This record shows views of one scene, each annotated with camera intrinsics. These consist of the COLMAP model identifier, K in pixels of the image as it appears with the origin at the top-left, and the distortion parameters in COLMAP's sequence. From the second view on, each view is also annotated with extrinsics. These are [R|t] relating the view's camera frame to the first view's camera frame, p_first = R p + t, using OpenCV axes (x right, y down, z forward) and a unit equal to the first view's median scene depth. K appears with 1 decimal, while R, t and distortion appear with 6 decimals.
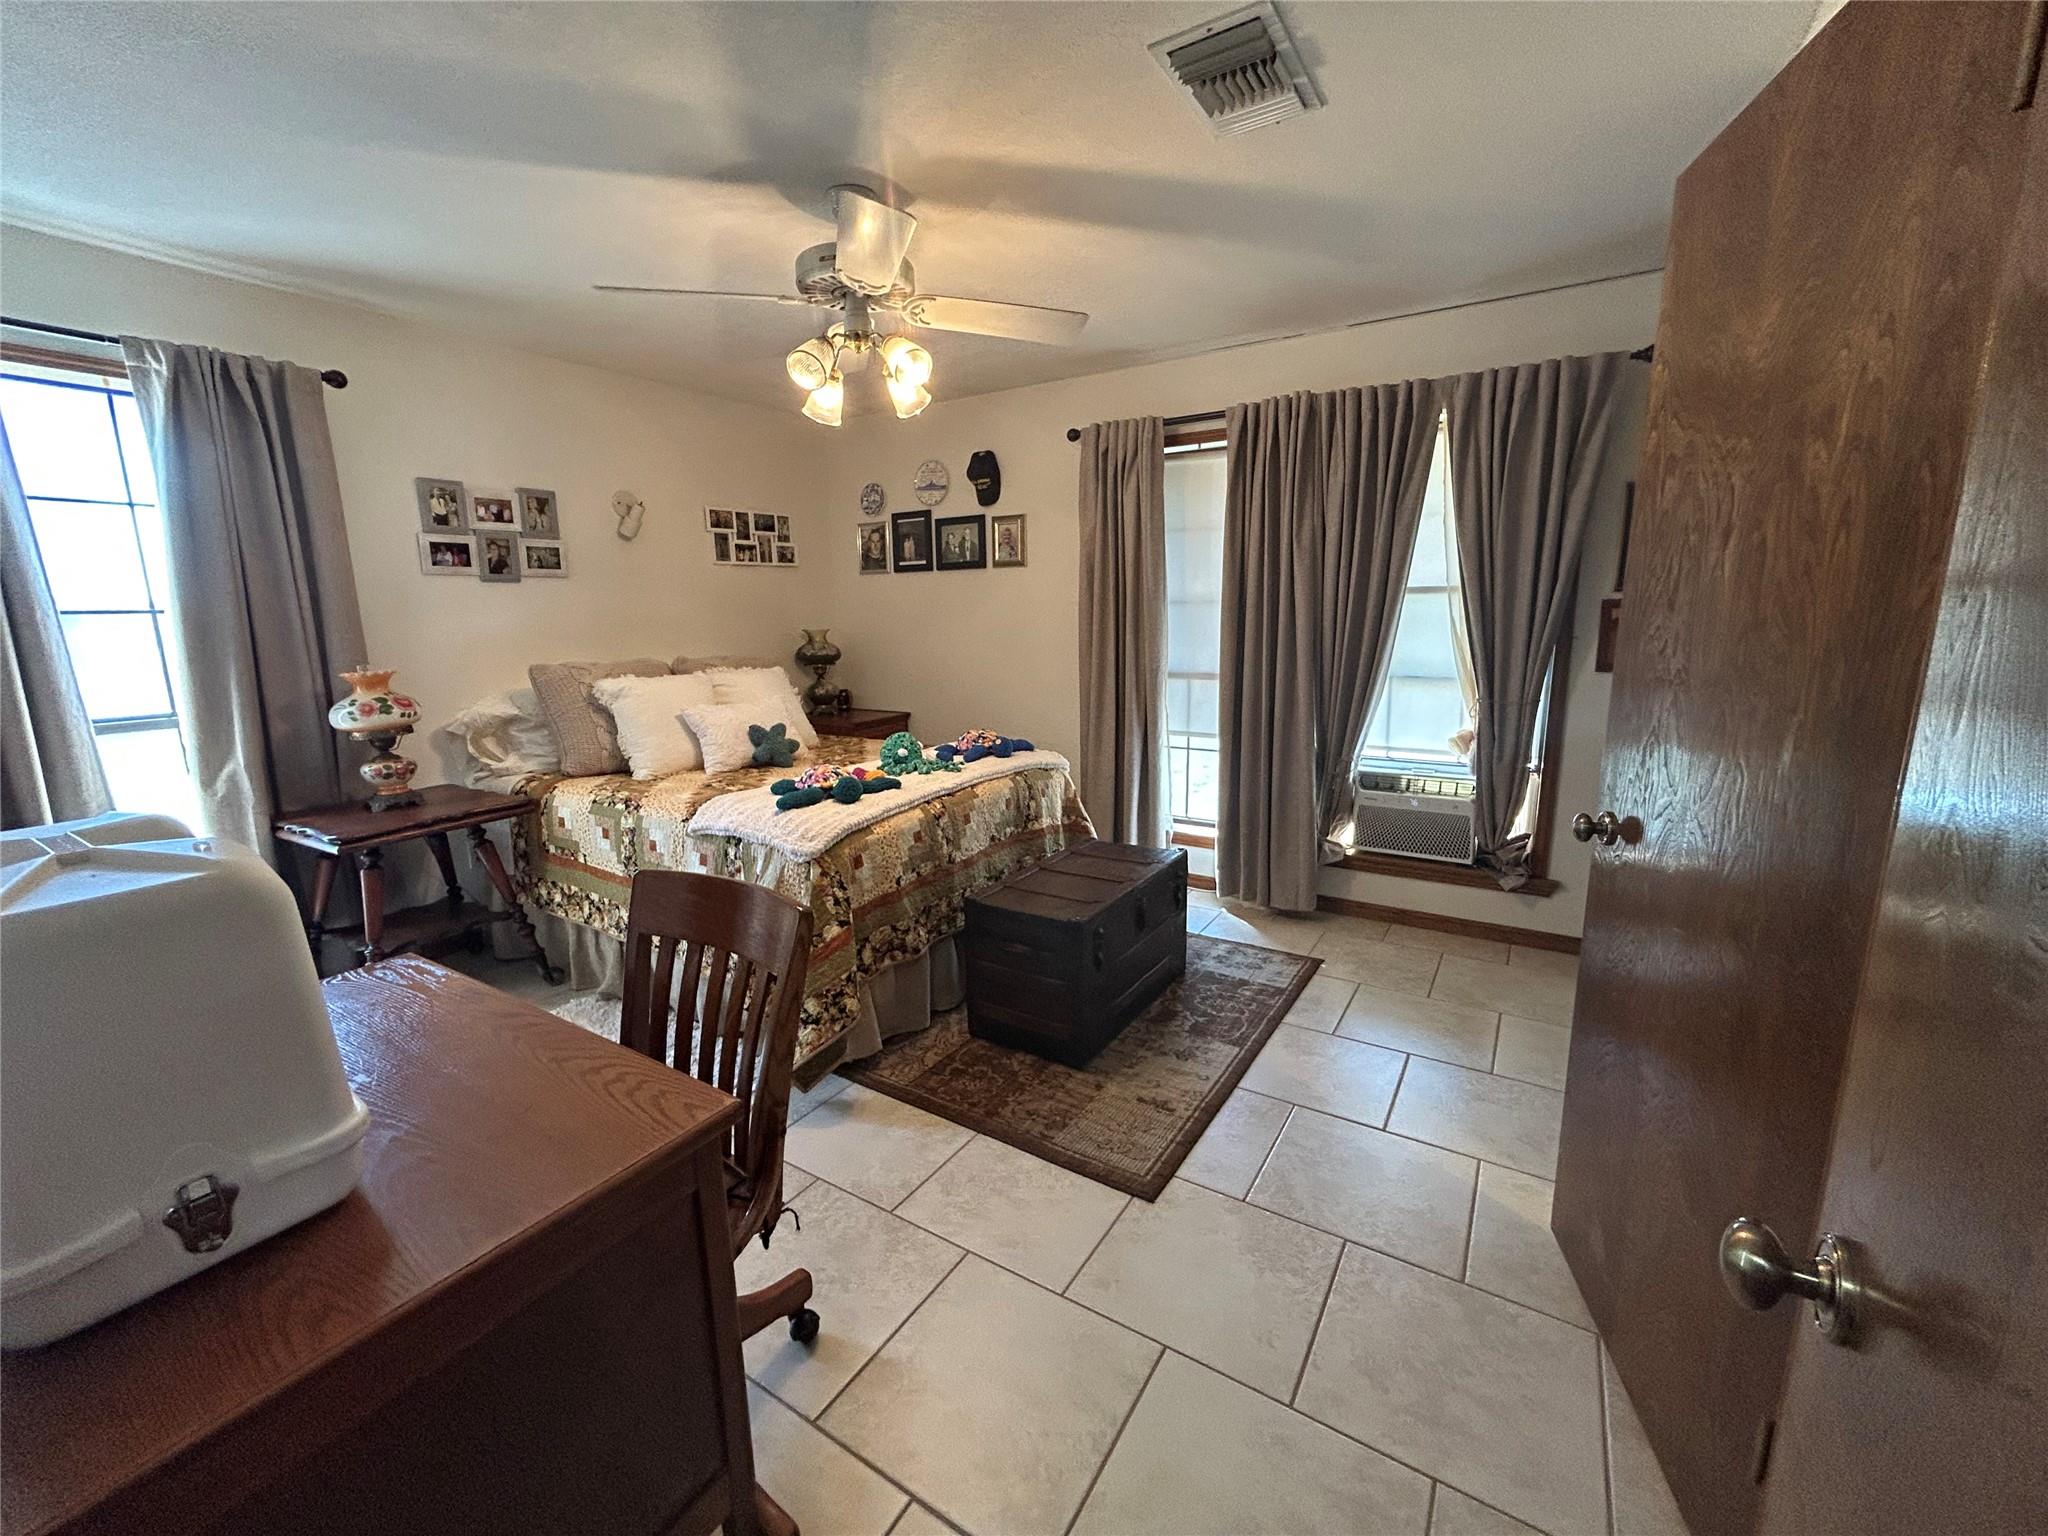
lens RADIAL K [[827.1, 0, 1027.6], [0, 827.1, 766.0], [0, 0, 1]] dist [0.000189, 0.000890]
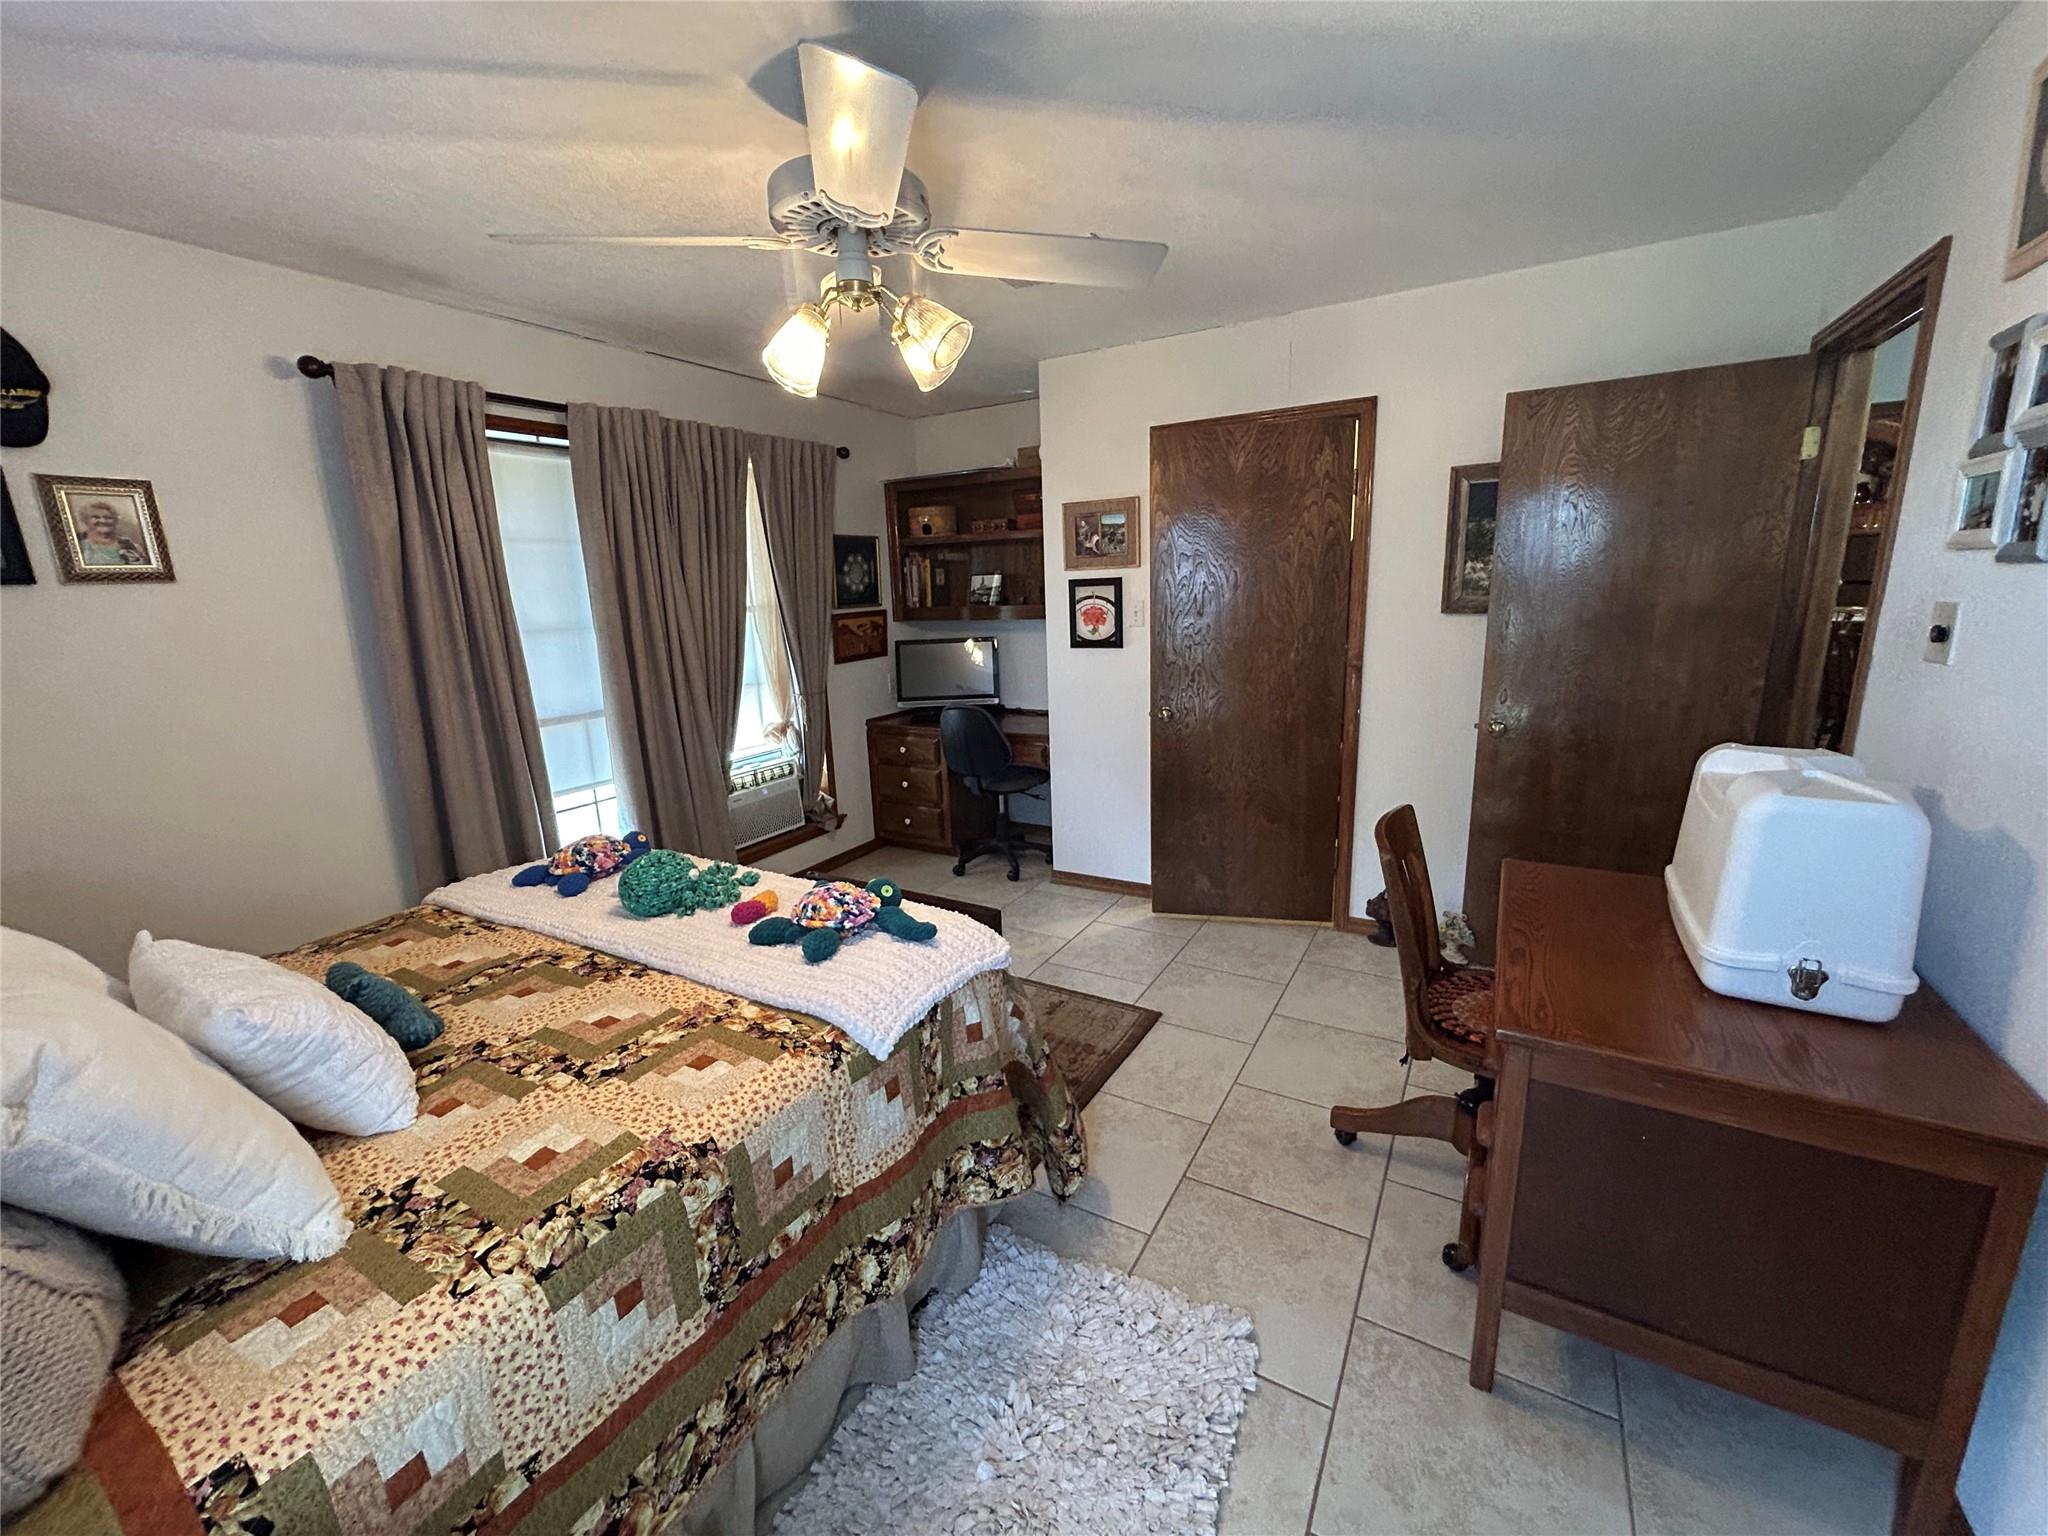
lens RADIAL K [[827.1, 0, 1025.1], [0, 827.1, 763.5], [0, 0, 1]] dist [0.000189, 0.000890]
pose [[-0.034851, -0.204393, 0.978268, -0.666264], [0.218895, 0.953534, 0.207023, -0.151768], [-0.975126, 0.221354, 0.011509, 0.608082]]
